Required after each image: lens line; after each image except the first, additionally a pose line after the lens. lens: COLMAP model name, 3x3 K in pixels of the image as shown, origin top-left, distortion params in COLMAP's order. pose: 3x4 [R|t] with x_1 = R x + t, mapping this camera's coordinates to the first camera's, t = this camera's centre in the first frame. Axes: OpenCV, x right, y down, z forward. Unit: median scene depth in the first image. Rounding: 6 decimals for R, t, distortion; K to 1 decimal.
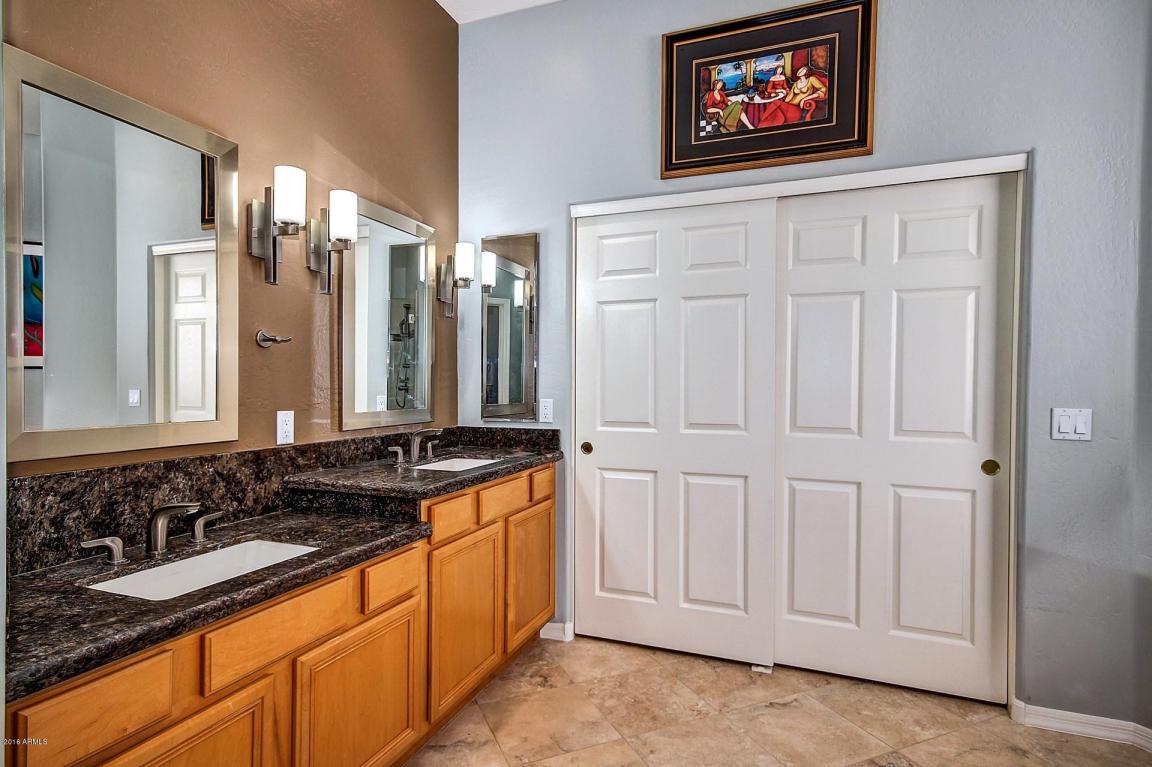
lens RADIAL K [[584.6, 0, 576.7], [0, 584.6, 387.3], [0, 0, 1]] dist [-0.002906, 0.000694]
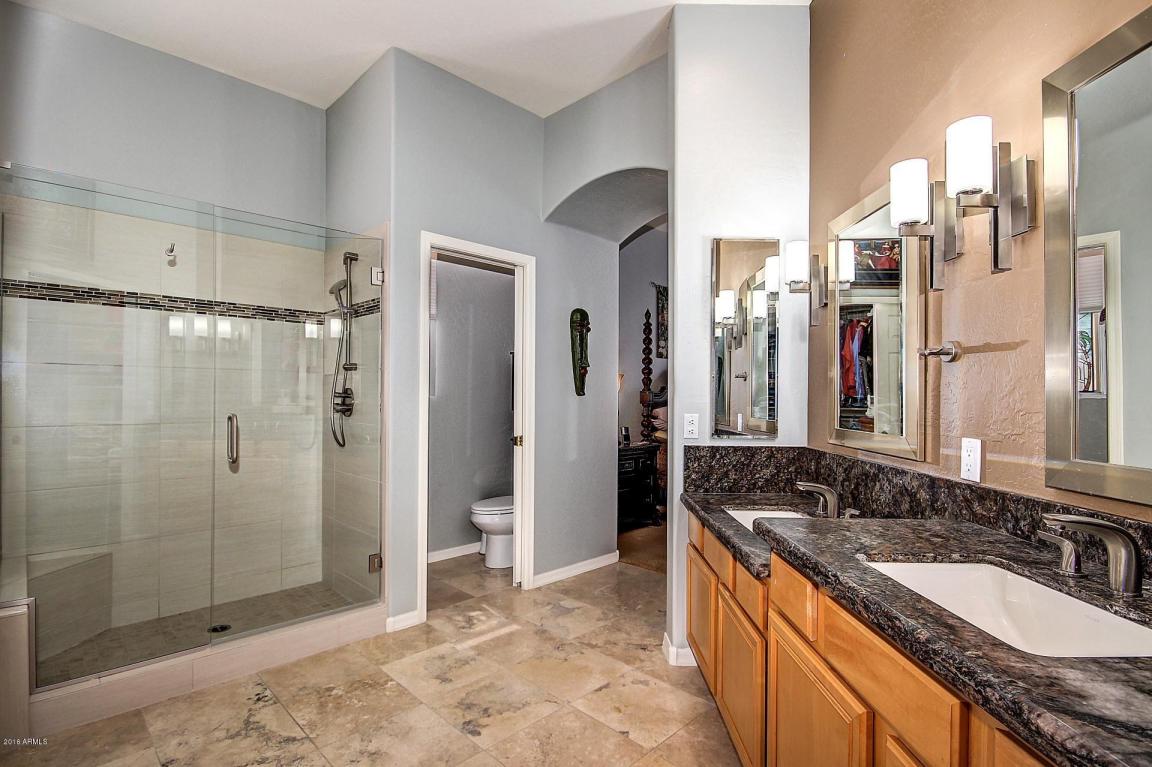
lens RADIAL K [[548.7, 0, 576.4], [0, 548.7, 390.0], [0, 0, 1]] dist [-0.002716, 0.000602]
pose [[-0.934769, -0.005782, -0.355208, 0.291181], [-0.003657, 0.999971, -0.006654, -0.020586], [0.355237, -0.004921, -0.934763, 1.661995]]
